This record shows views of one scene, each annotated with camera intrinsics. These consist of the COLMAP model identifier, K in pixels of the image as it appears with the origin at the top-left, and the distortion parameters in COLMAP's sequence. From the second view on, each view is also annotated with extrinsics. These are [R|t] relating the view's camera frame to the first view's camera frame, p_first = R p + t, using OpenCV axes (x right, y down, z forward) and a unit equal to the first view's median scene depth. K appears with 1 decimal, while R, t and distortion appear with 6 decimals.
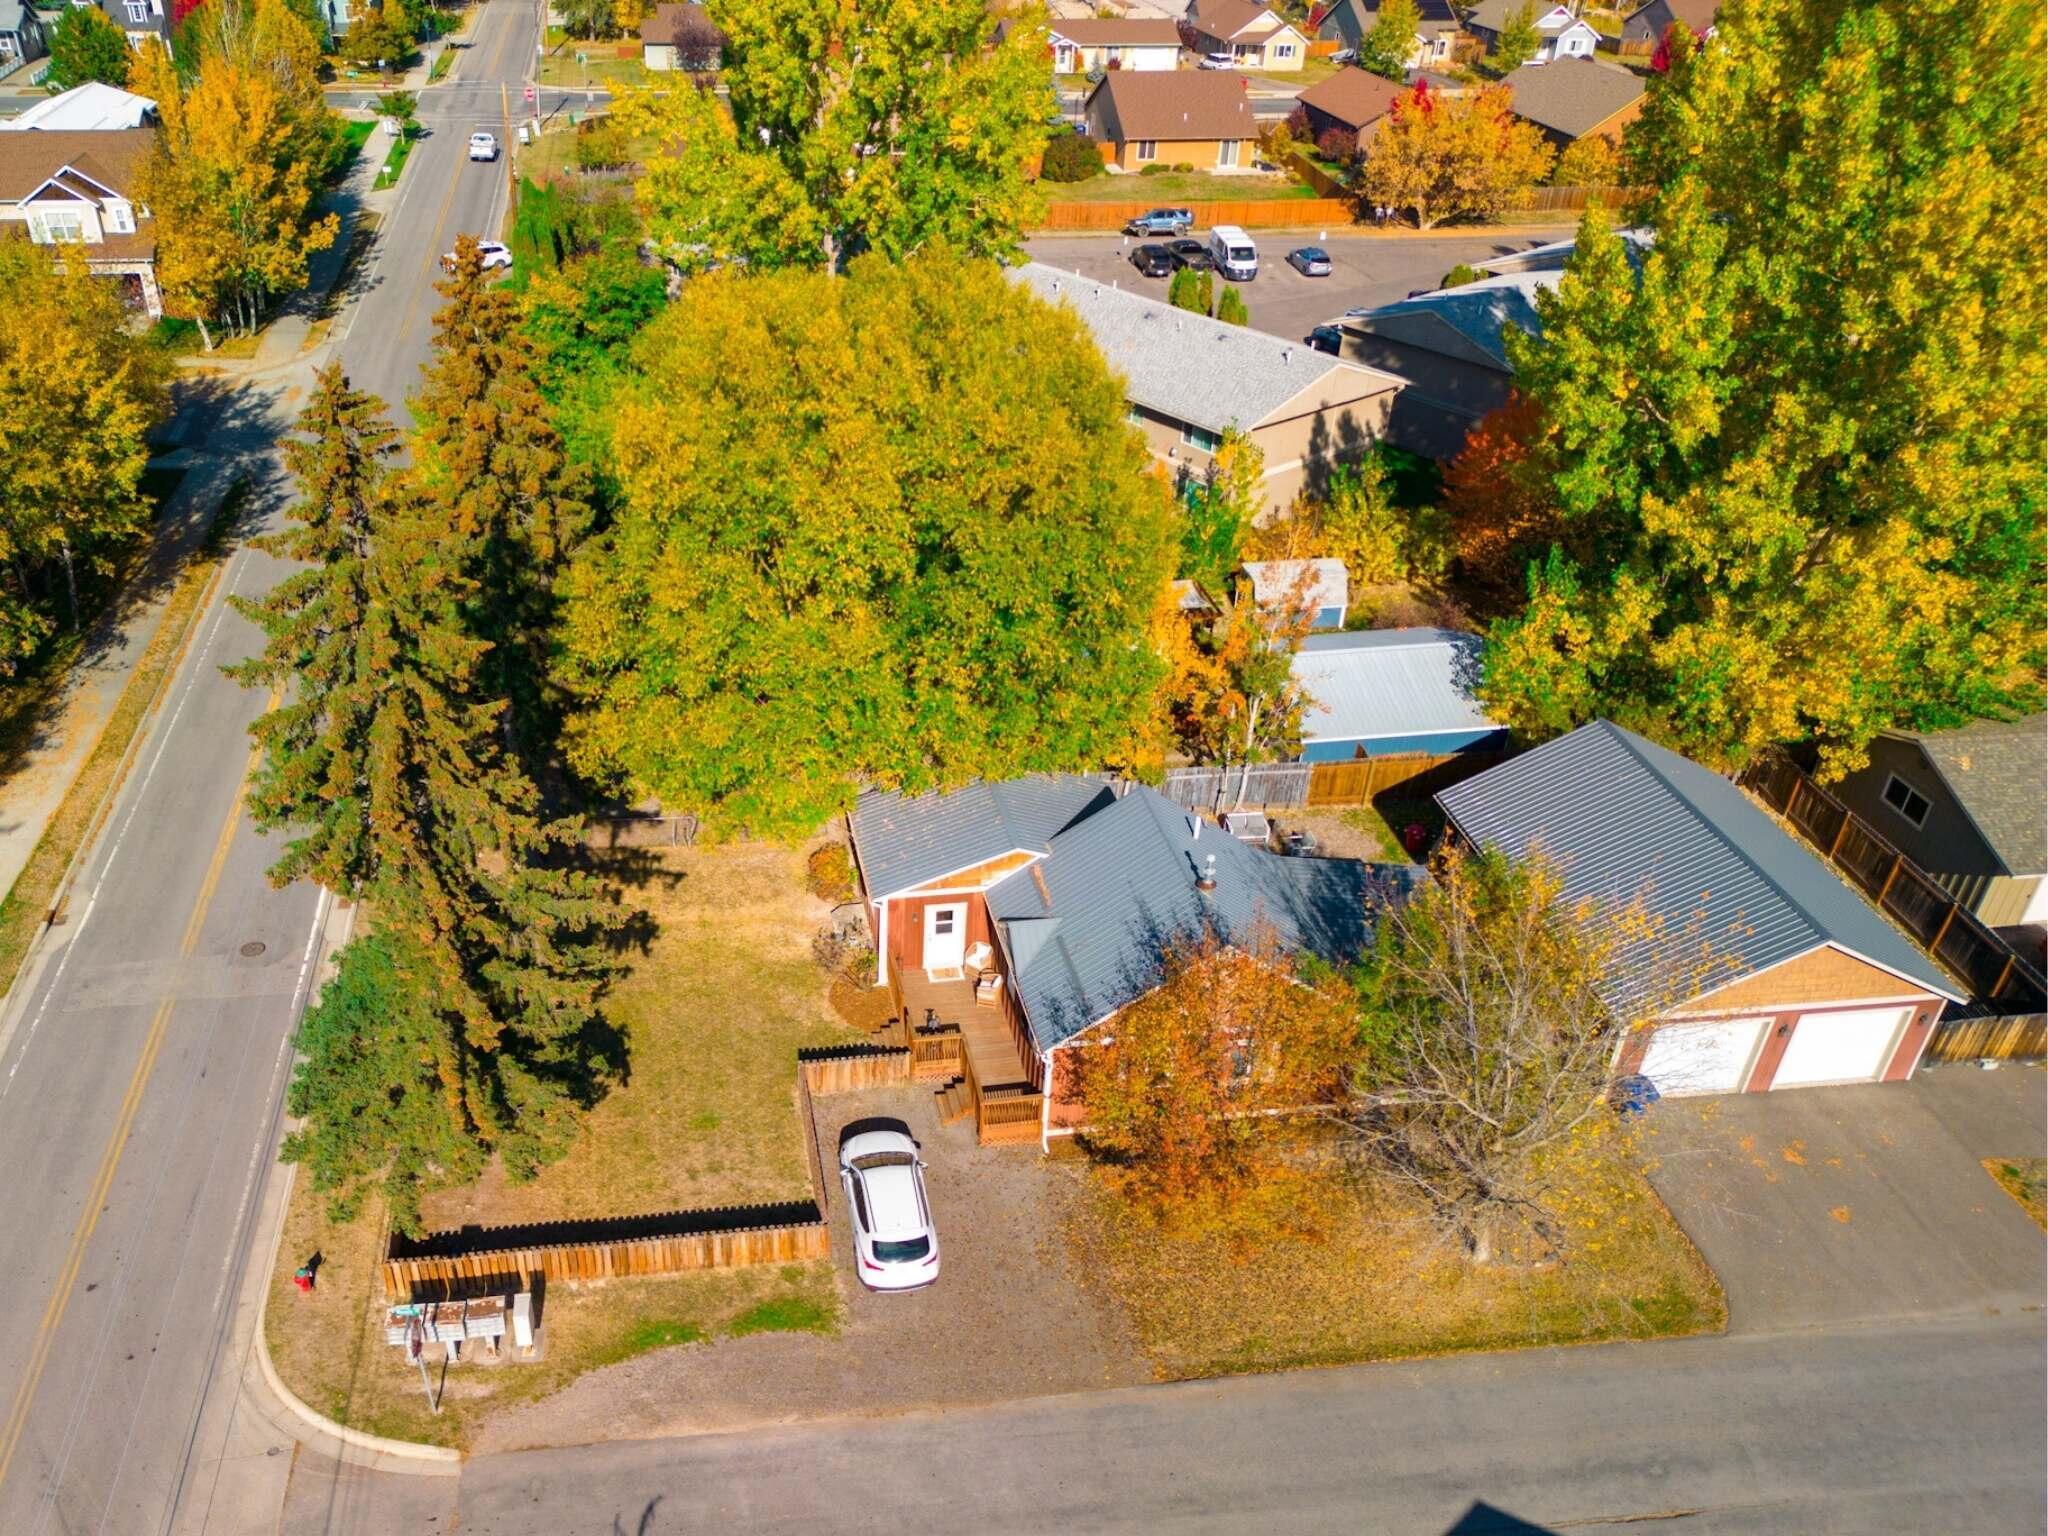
lens RADIAL K [[1568.6, 0, 886.6], [0, 1568.6, 840.0], [0, 0, 1]] dist [0.096638, -0.105904]
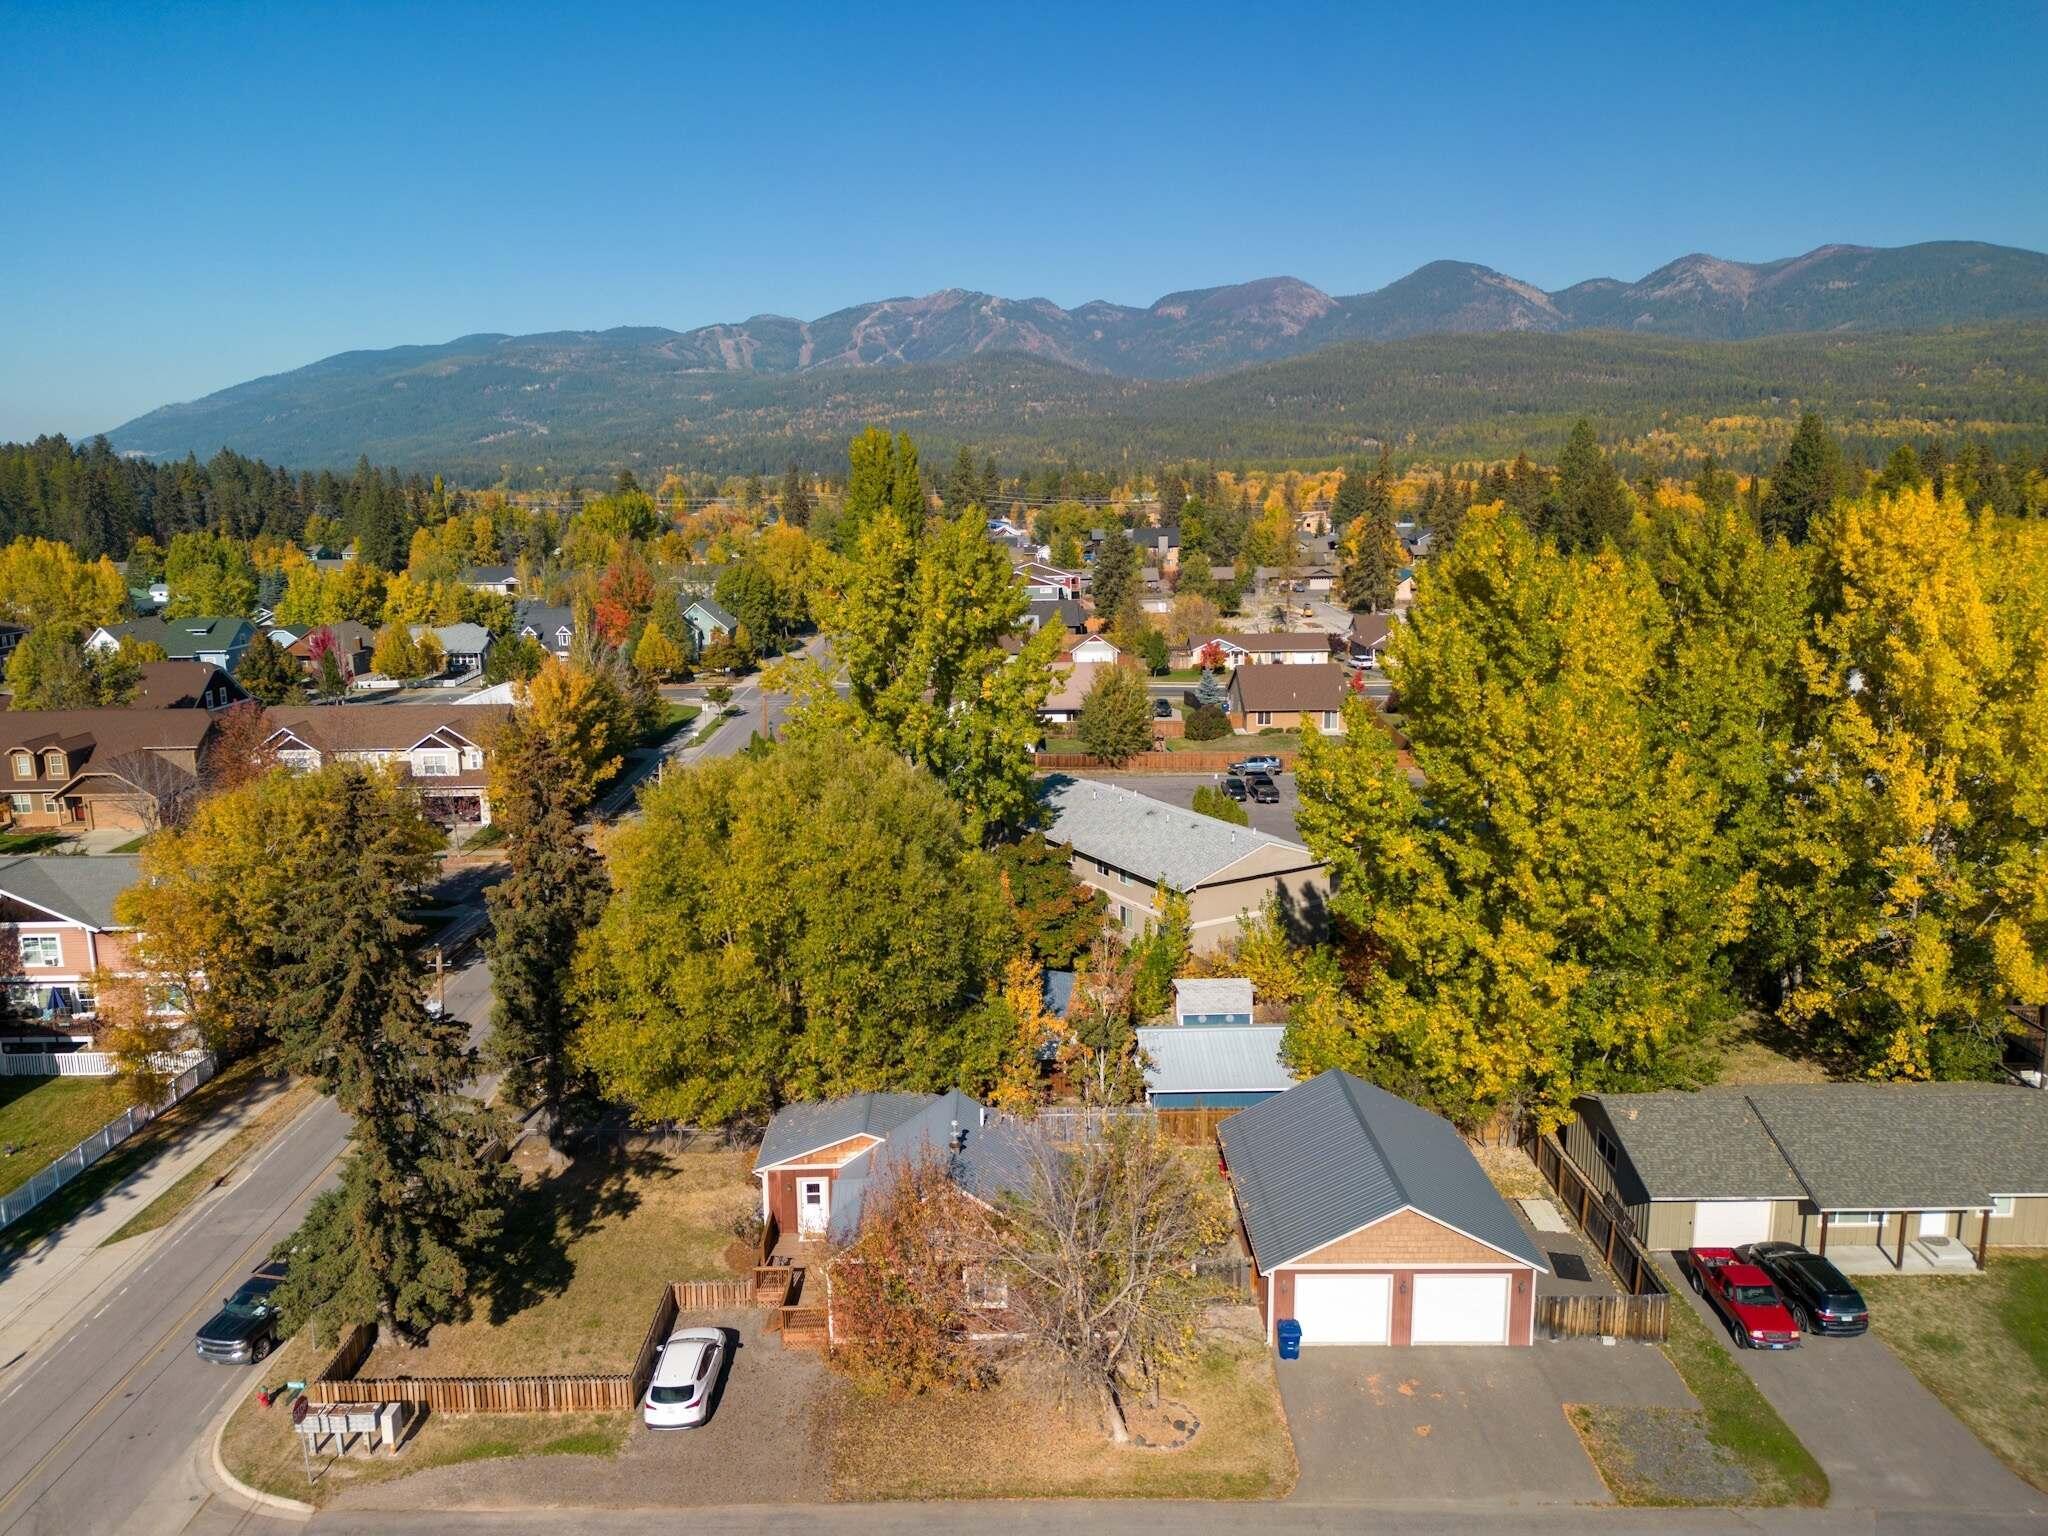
lens RADIAL K [[1438.8, 0, 1024.0], [0, 1438.8, 768.0], [0, 0, 1]] dist [0.060099, -0.053291]
pose [[0.991219, -0.000999, -0.132226, 0.357558], [-0.049455, 0.924596, -0.377724, 0.164297], [0.122633, 0.380947, 0.916428, -0.239002]]
